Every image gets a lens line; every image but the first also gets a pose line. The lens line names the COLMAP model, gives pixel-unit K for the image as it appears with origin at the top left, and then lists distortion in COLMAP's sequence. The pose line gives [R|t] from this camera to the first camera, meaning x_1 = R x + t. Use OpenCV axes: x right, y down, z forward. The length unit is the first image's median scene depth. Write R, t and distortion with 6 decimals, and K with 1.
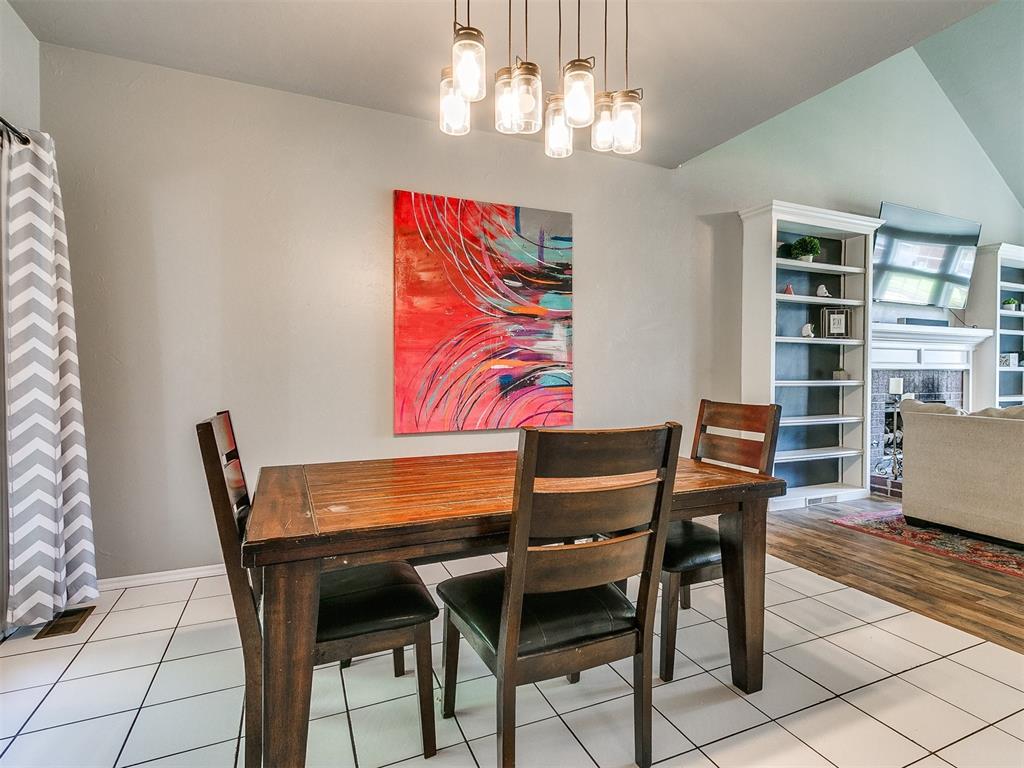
lens RADIAL K [[538.3, 0, 515.4], [0, 538.3, 376.9], [0, 0, 1]] dist [0.014180, 0.000844]
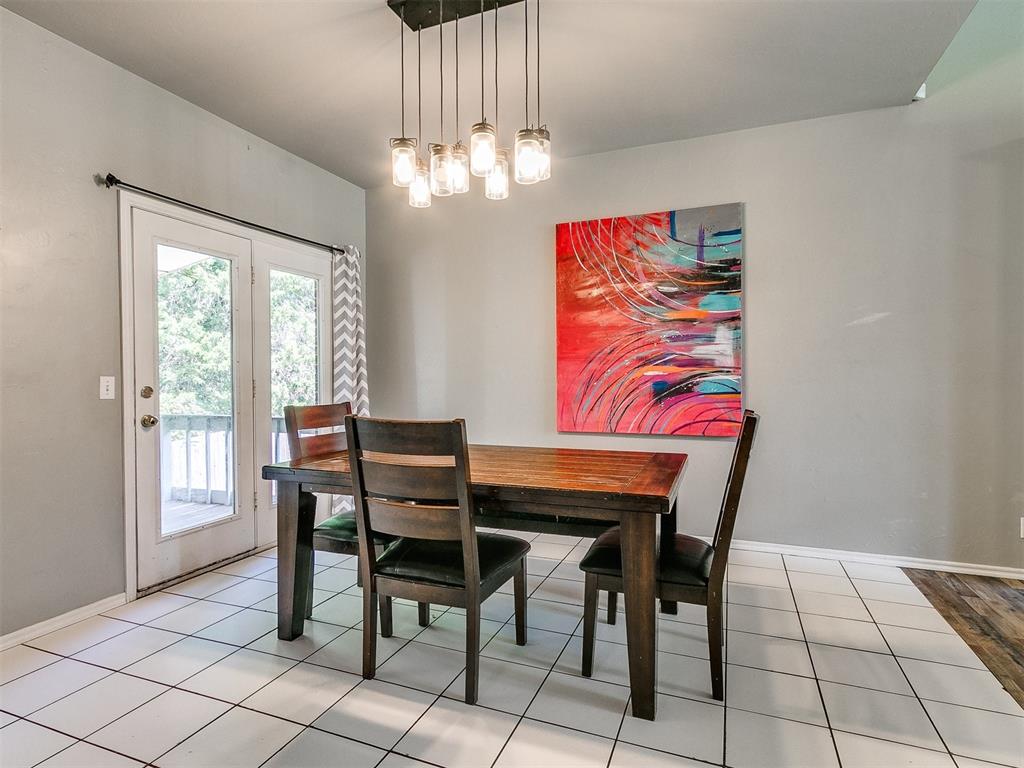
lens RADIAL K [[537.8, 0, 505.9], [0, 537.8, 382.6], [0, 0, 1]] dist [0.007765, 0.000557]
pose [[0.698465, 0.004160, -0.715632, 0.498438], [-0.001157, 0.999988, 0.004683, -0.005675], [0.715643, -0.002443, 0.698462, 0.090661]]
